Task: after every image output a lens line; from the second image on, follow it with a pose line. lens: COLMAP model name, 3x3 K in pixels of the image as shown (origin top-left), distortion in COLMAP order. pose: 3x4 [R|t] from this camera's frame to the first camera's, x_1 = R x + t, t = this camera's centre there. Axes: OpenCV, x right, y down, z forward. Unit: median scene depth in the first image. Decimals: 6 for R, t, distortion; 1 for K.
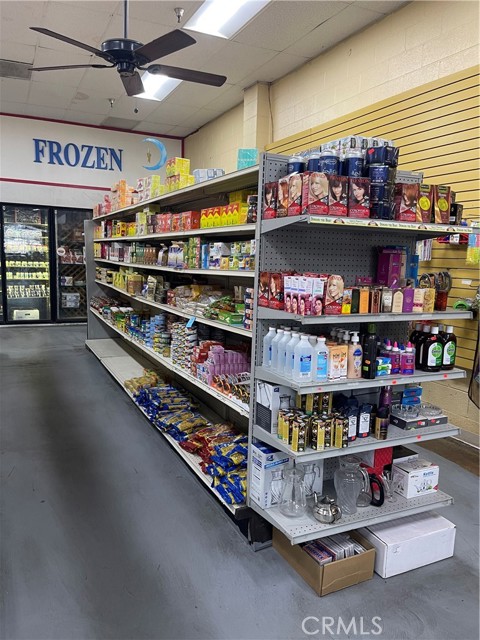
lens RADIAL K [[484.0, 0, 236.9], [0, 484.0, 327.6], [0, 0, 1]] dist [0.076188, -0.104154]
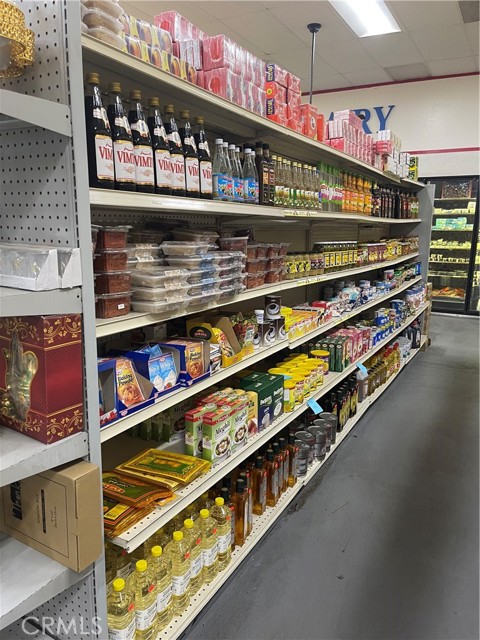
lens RADIAL K [[484.0, 0, 240.0], [0, 484.0, 324.0], [0, 0, 1]] dist [0.076188, -0.104154]
pose [[0.577619, 0.137071, -0.804716, 0.022642], [-0.117938, 0.989471, 0.083886, -0.042471], [0.807742, 0.046452, 0.587703, 0.389004]]
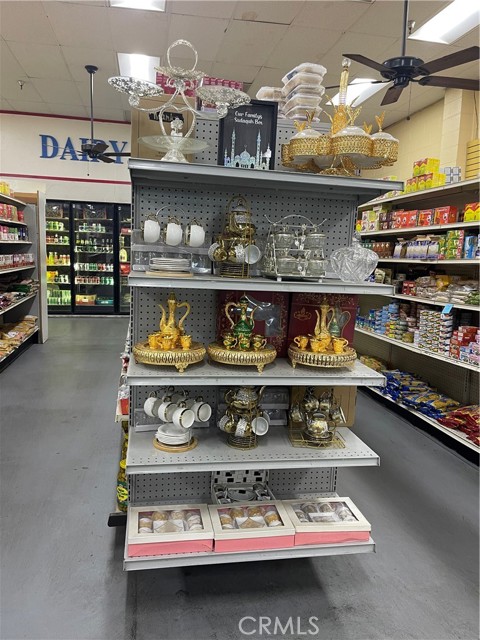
lens RADIAL K [[484.0, 0, 240.6], [0, 484.0, 321.4], [0, 0, 1]] dist [0.076188, -0.104154]
pose [[0.969071, 0.032820, -0.244590, -0.268954], [-0.037032, 0.999234, -0.012640, 0.046565], [0.243988, 0.021307, 0.969544, -0.161879]]
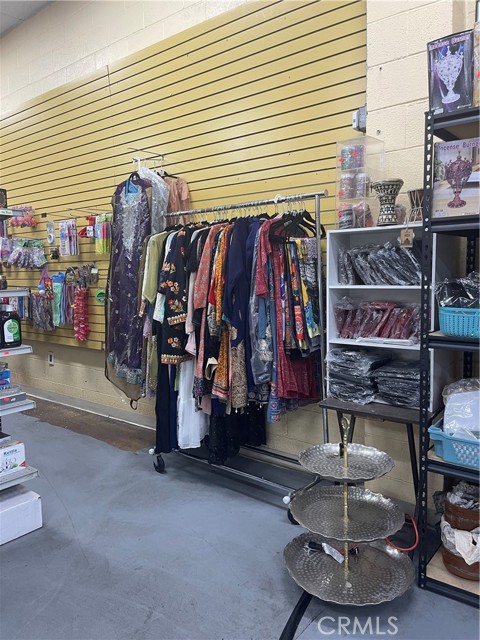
lens RADIAL K [[484.0, 0, 240.8], [0, 484.0, 318.6], [0, 0, 1]] dist [0.076188, -0.104154]
pose [[0.896236, -0.092800, 0.433762, 0.295273], [0.112575, 0.993441, -0.020063, 0.071275], [-0.429055, 0.066812, 0.900804, -0.100628]]
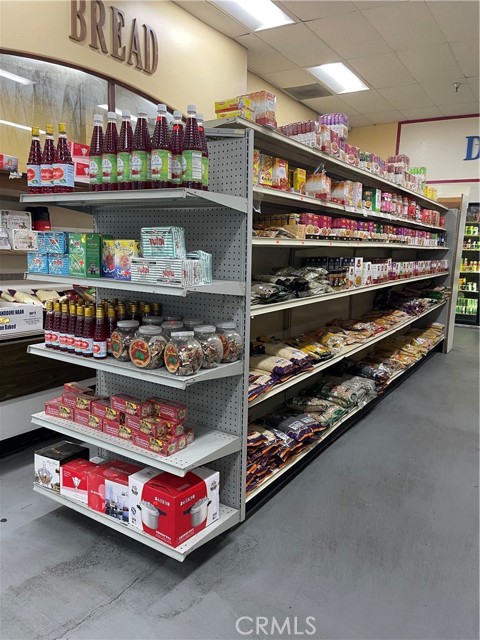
lens RADIAL K [[484.0, 0, 244.7], [0, 484.0, 317.6], [0, 0, 1]] dist [0.076188, -0.104154]
pose [[0.536384, 0.110728, -0.836679, -0.379907], [-0.143462, 0.988891, 0.038900, 0.042230], [0.831692, 0.099166, 0.546310, -0.137599]]
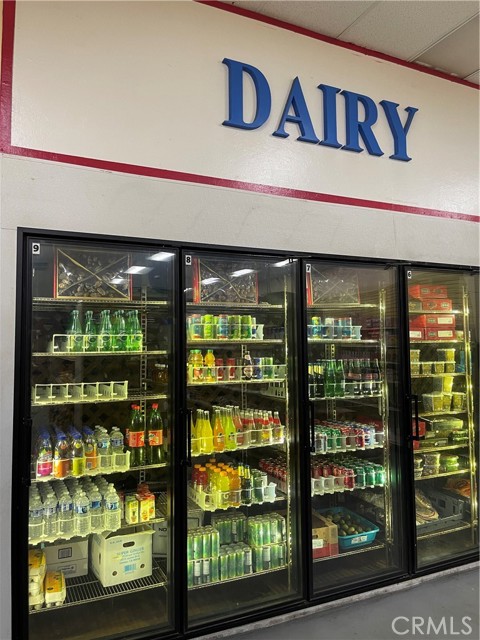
lens RADIAL K [[484.0, 0, 234.9], [0, 484.0, 318.0], [0, 0, 1]] dist [0.076188, -0.104154]
pose [[0.999120, -0.041840, -0.002880, -2.008867], [0.040341, 0.977566, -0.206728, -0.322021], [0.011465, 0.206430, 0.978394, 1.368929]]
